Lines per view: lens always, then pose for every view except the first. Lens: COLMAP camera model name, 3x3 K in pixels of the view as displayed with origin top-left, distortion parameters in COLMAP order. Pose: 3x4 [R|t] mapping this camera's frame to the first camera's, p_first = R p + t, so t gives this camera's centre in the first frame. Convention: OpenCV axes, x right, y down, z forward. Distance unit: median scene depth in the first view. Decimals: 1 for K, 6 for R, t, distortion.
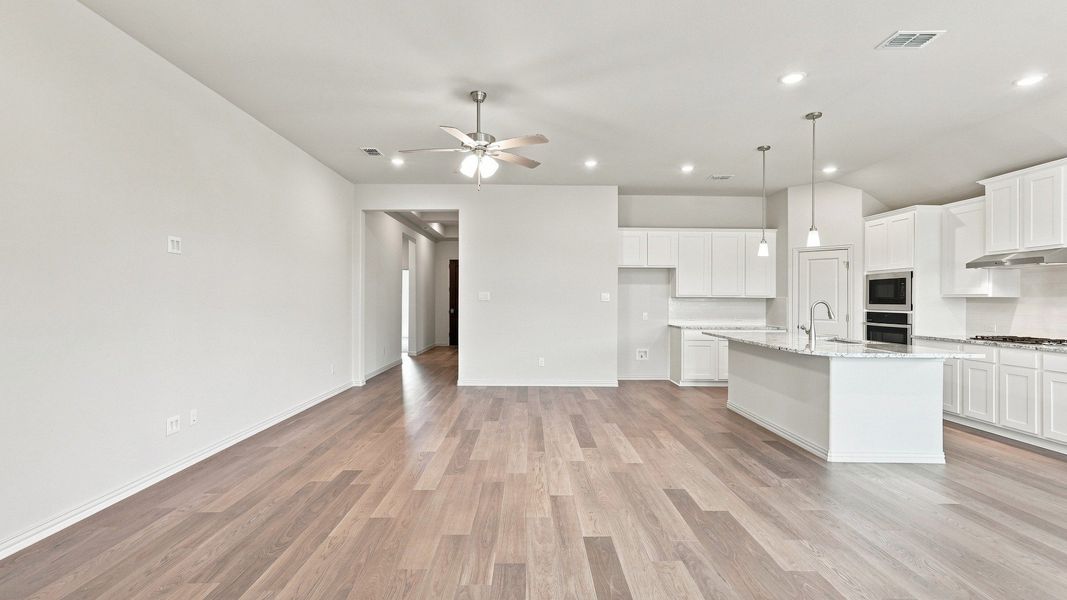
lens RADIAL K [[467.5, 0, 533.3], [0, 467.5, 297.2], [0, 0, 1]] dist [0.004816, 0.000266]
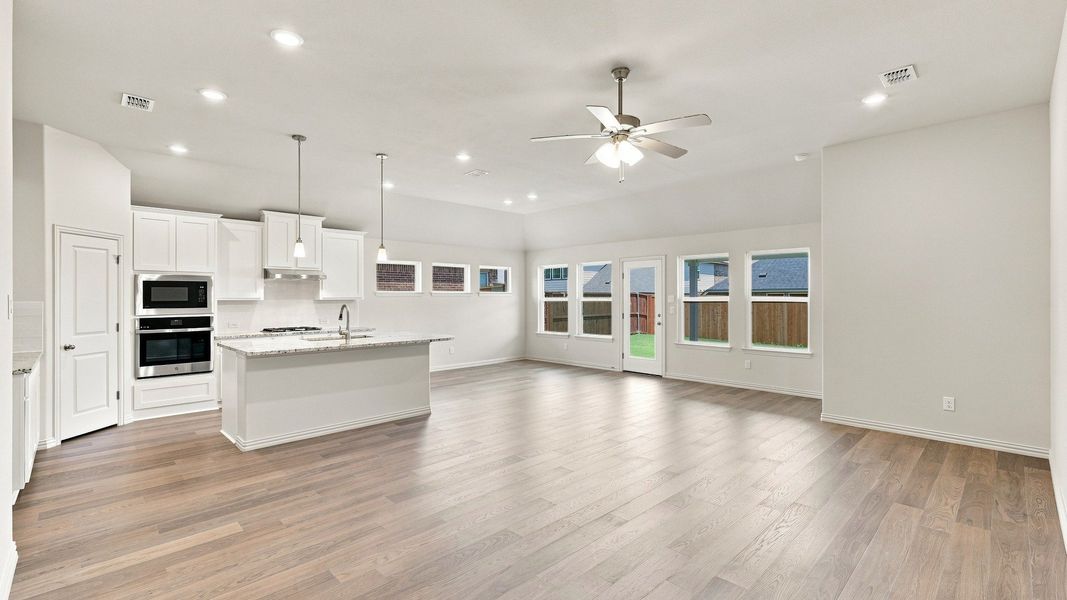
lens RADIAL K [[467.5, 0, 533.3], [0, 467.5, 297.2], [0, 0, 1]] dist [0.004816, 0.000266]
pose [[-0.691408, -0.003032, 0.722458, -0.501497], [-0.003343, 0.999994, 0.000998, -0.012485], [-0.722456, -0.001725, -0.691414, 1.360751]]
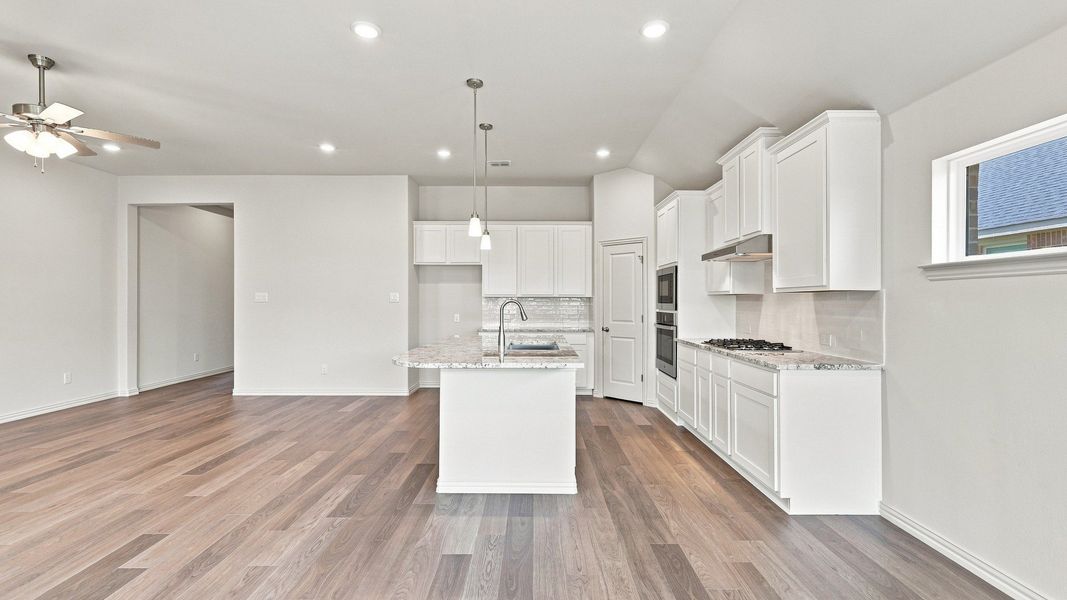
lens RADIAL K [[467.5, 0, 533.3], [0, 467.5, 297.2], [0, 0, 1]] dist [0.004816, 0.000266]
pose [[0.999854, -0.007928, -0.015121, 0.621077], [0.007884, 0.999964, -0.002979, 0.005650], [0.015144, 0.002860, 0.999881, 0.129100]]
